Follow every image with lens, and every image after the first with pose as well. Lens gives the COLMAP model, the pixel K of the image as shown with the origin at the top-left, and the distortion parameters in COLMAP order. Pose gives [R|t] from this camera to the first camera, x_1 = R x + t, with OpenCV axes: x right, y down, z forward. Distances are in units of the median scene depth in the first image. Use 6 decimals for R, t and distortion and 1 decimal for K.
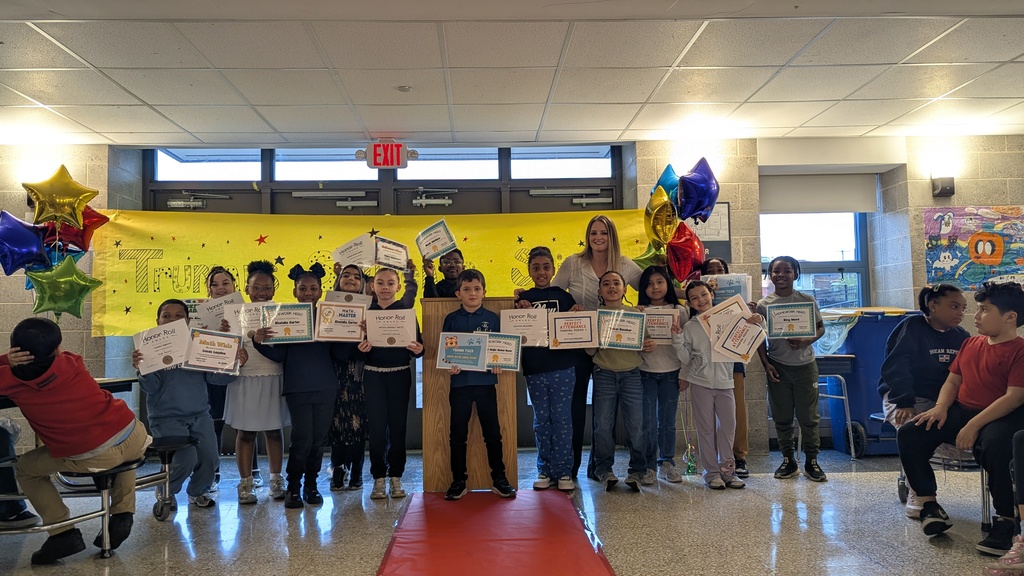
lens RADIAL K [[730.6, 0, 506.2], [0, 730.6, 288.2], [0, 0, 1]] dist [0.049678, -0.061612]
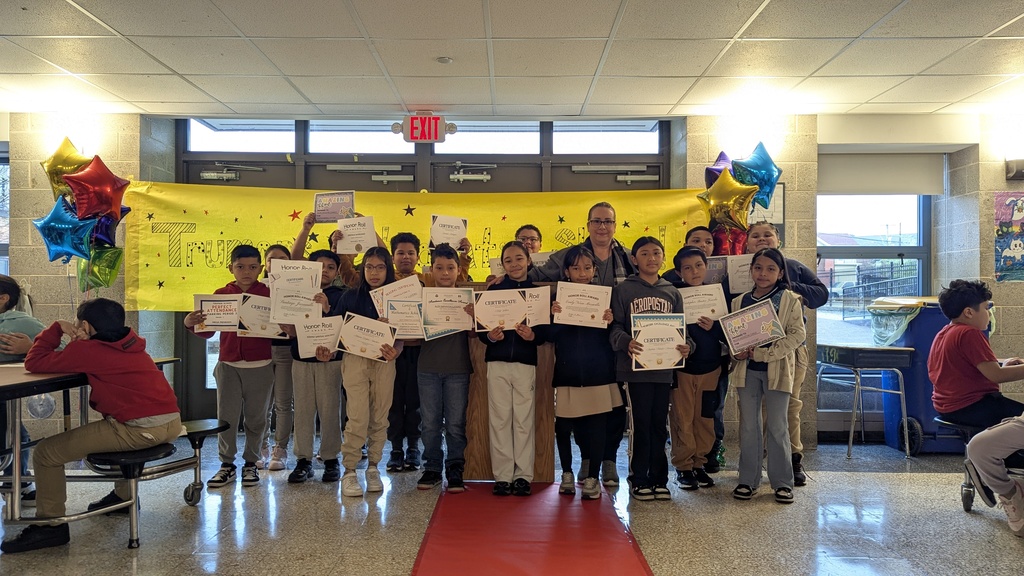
lens RADIAL K [[730.6, 0, 509.5], [0, 730.6, 294.5], [0, 0, 1]] dist [0.049678, -0.061612]
pose [[0.998949, 0.020898, -0.040793, -0.007661], [-0.018733, 0.998432, 0.052755, -0.016908], [0.041831, -0.051935, 0.997774, 0.036223]]
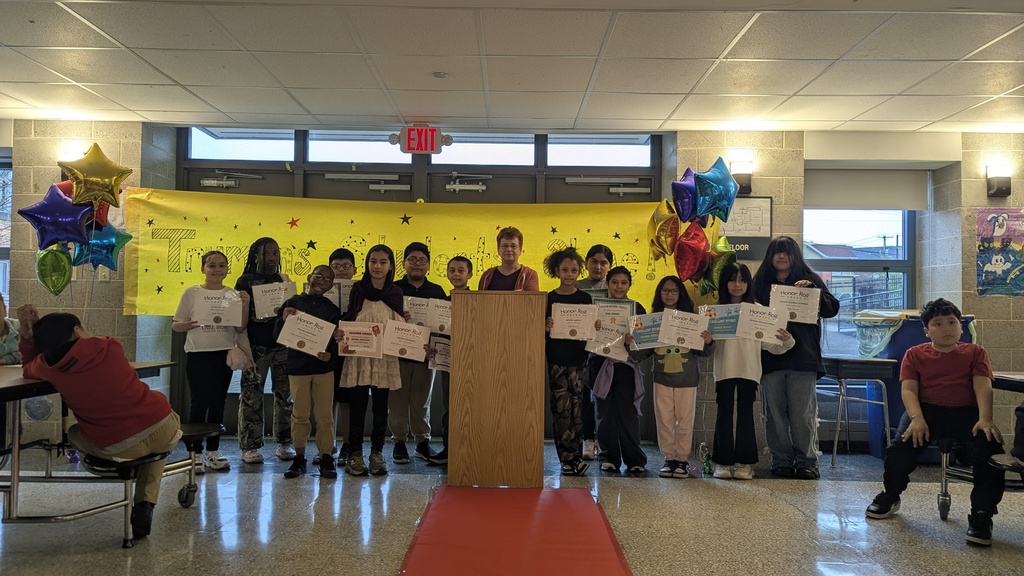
lens RADIAL K [[730.6, 0, 513.9], [0, 730.6, 289.3], [0, 0, 1]] dist [0.049678, -0.061612]
pose [[0.998914, 0.031229, -0.034588, 0.001558], [-0.030007, 0.998927, 0.035285, -0.019497], [0.035653, -0.034209, 0.998779, 0.018214]]
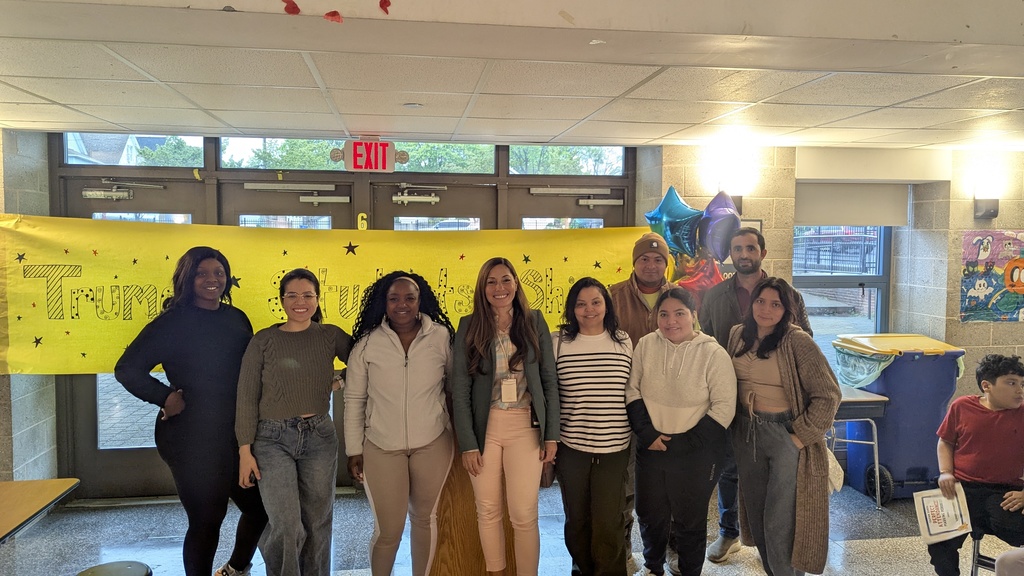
lens RADIAL K [[730.6, 0, 516.3], [0, 730.6, 274.6], [0, 0, 1]] dist [0.049678, -0.061612]
pose [[0.992961, 0.016635, 0.117264, -0.091148], [-0.030007, 0.993117, 0.113215, -0.142338], [-0.114574, -0.115937, 0.986626, 0.156187]]
